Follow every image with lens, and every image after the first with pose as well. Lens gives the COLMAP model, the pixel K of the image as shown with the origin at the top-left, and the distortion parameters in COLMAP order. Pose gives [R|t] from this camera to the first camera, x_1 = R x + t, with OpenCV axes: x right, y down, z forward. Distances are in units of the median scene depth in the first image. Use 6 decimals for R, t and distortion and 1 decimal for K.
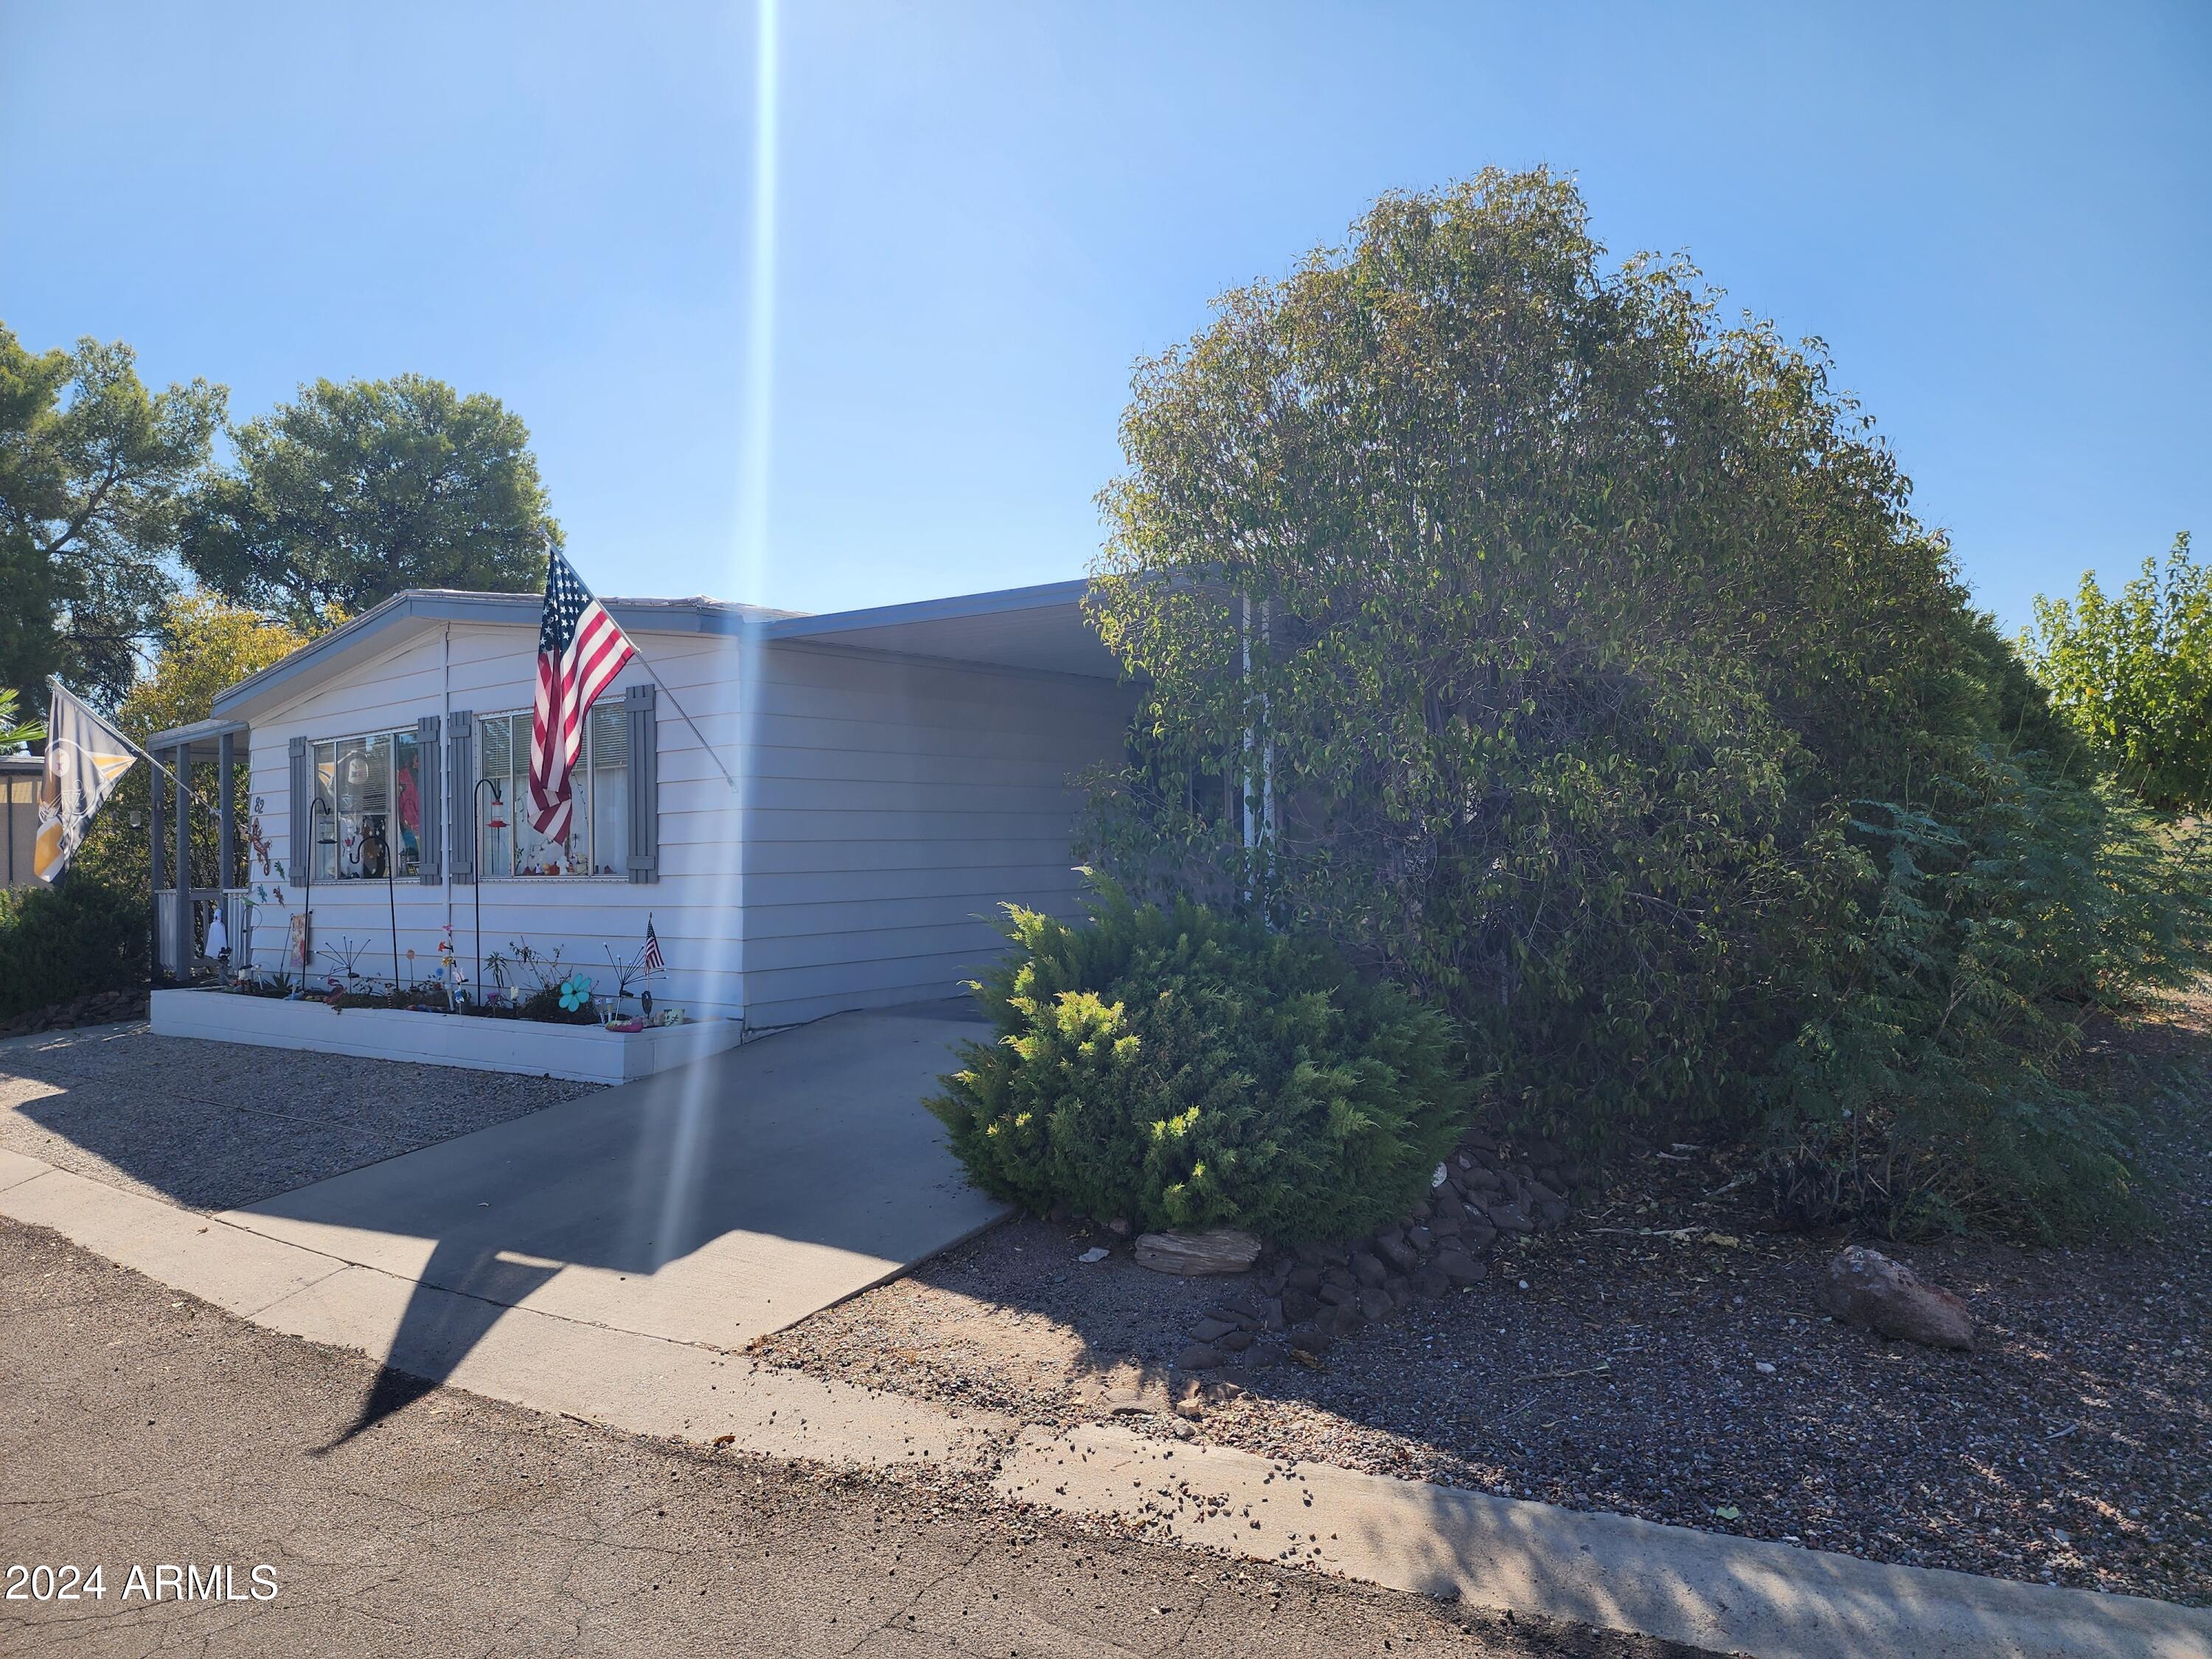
lens RADIAL K [[1530.4, 0, 1103.5], [0, 1530.4, 835.3], [0, 0, 1]] dist [0.118806, -0.075592]
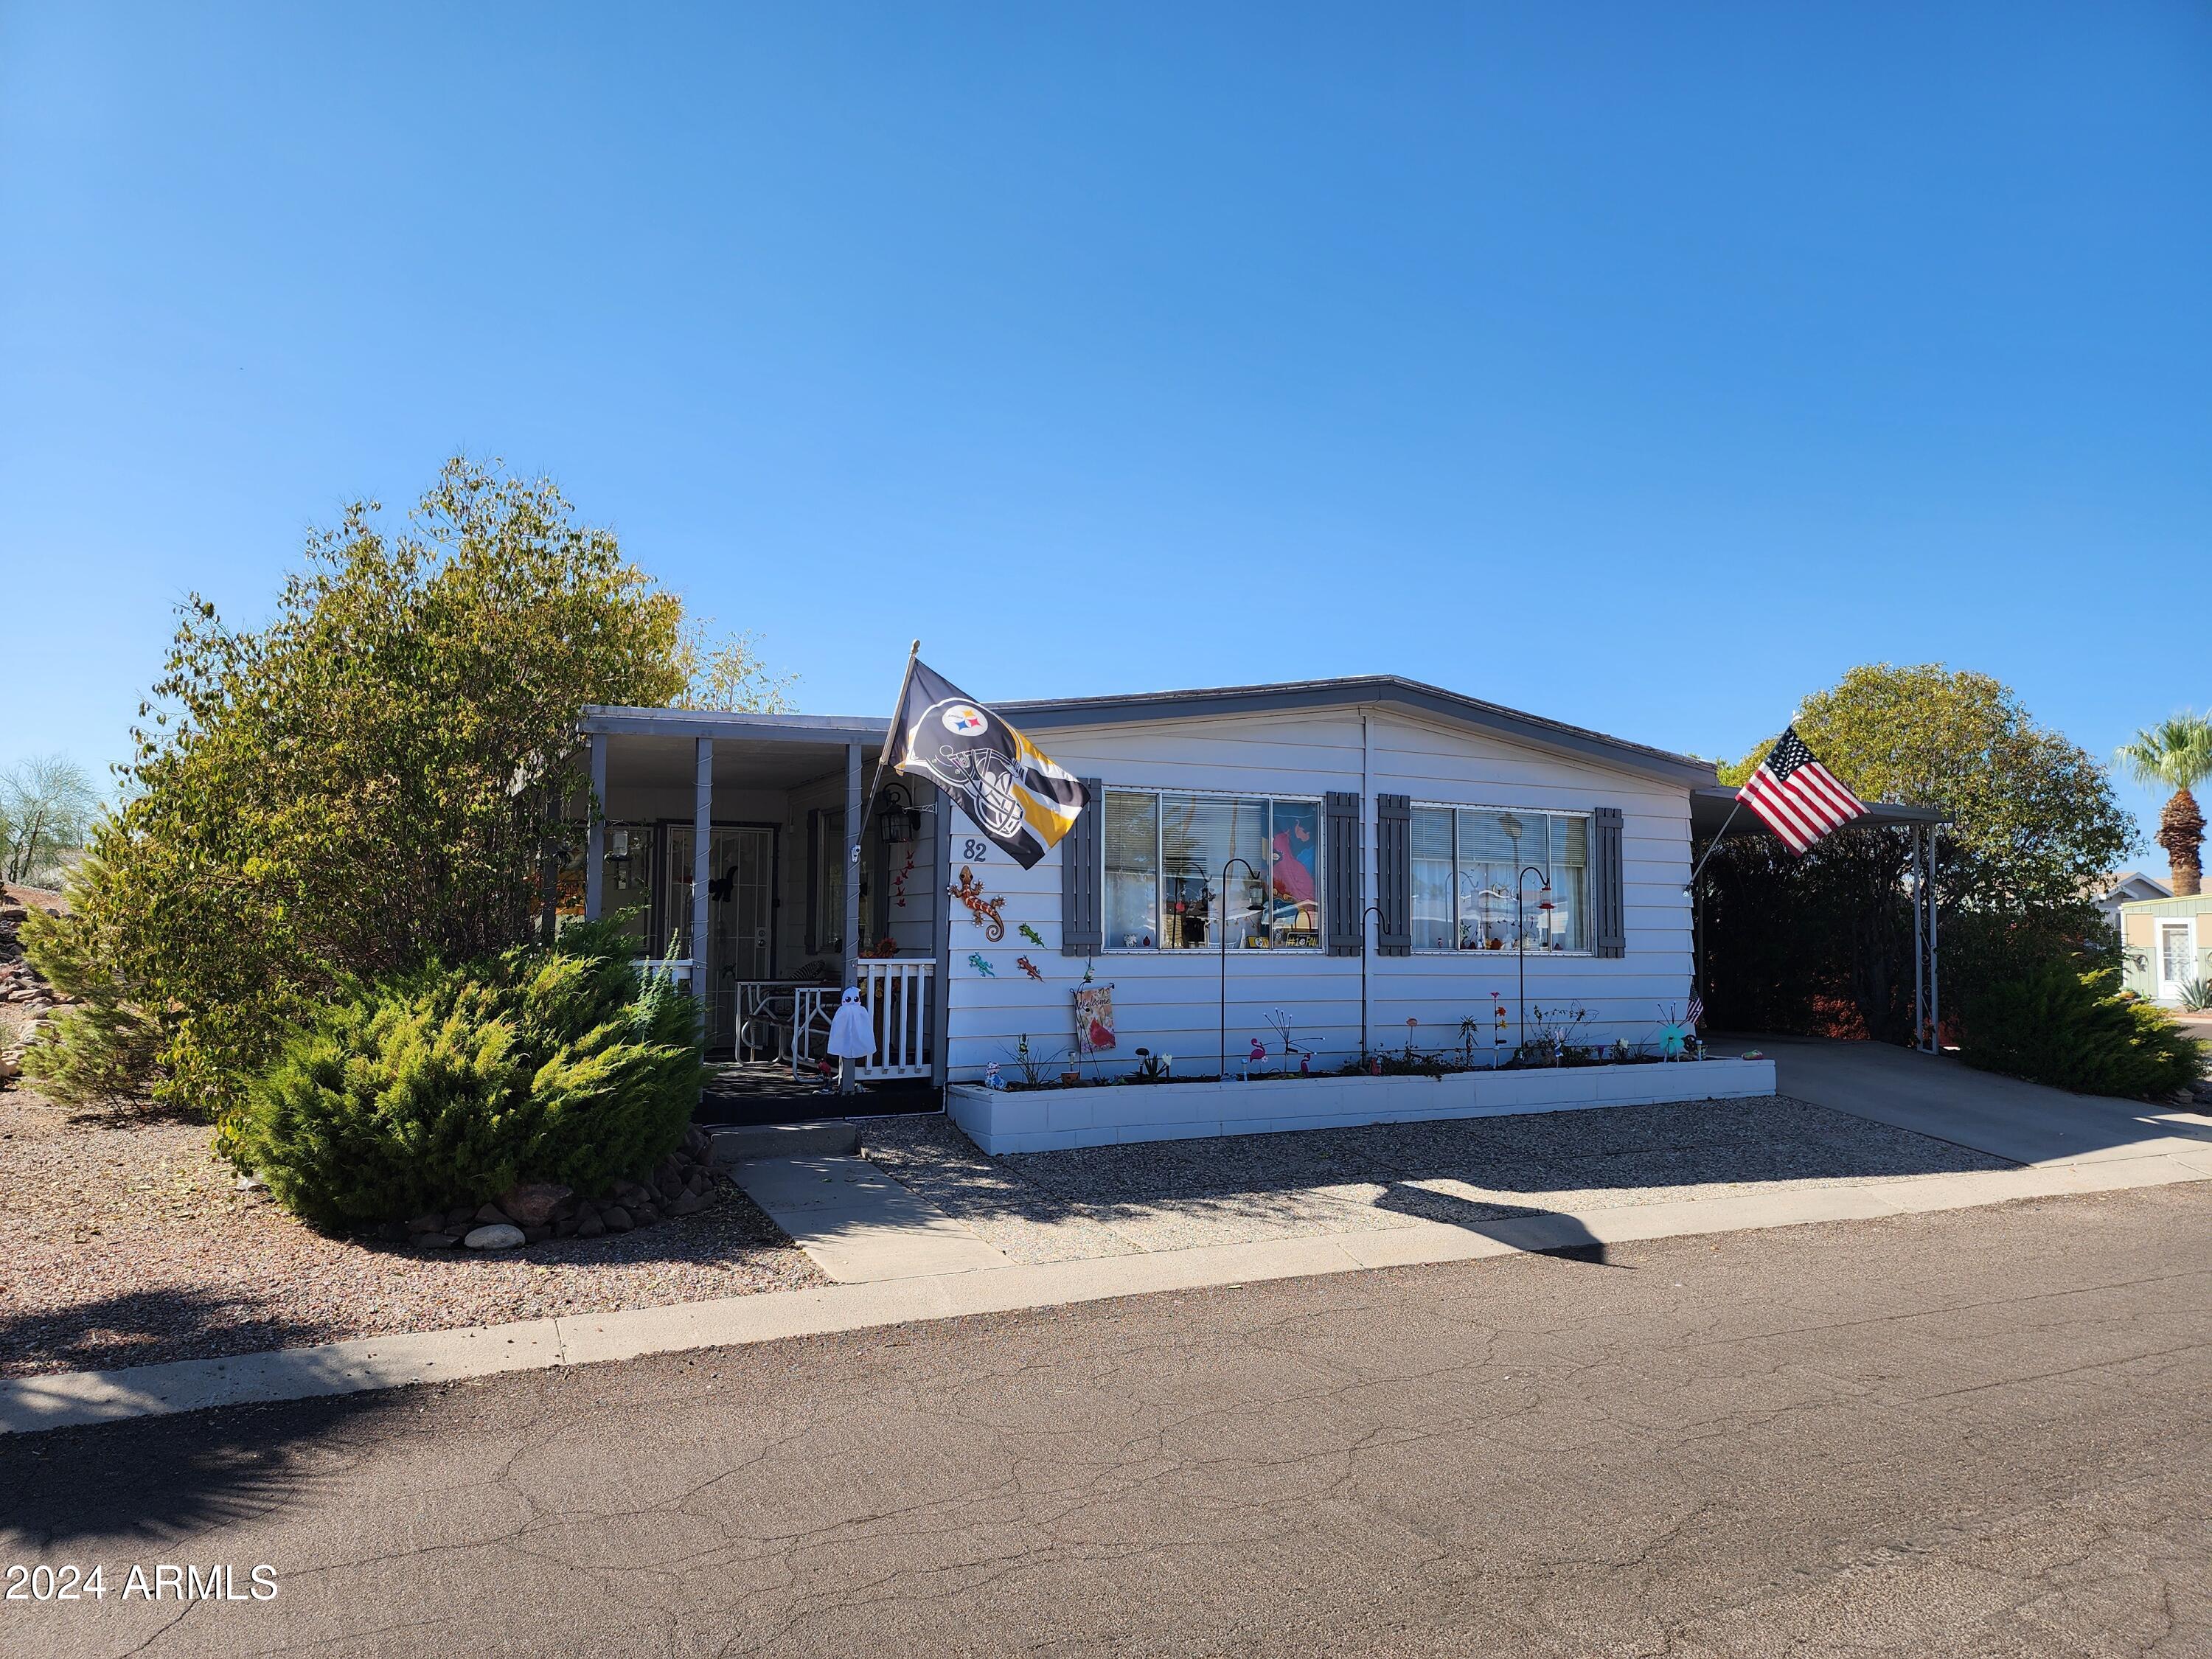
lens RADIAL K [[1472.4, 0, 1138.7], [0, 1472.4, 844.5], [0, 0, 1]] dist [0.065356, -0.063665]
pose [[0.386260, 0.080423, 0.918877, -1.412855], [-0.029351, 0.996759, -0.074902, 0.036353], [-0.921923, 0.001962, 0.387369, 0.769502]]
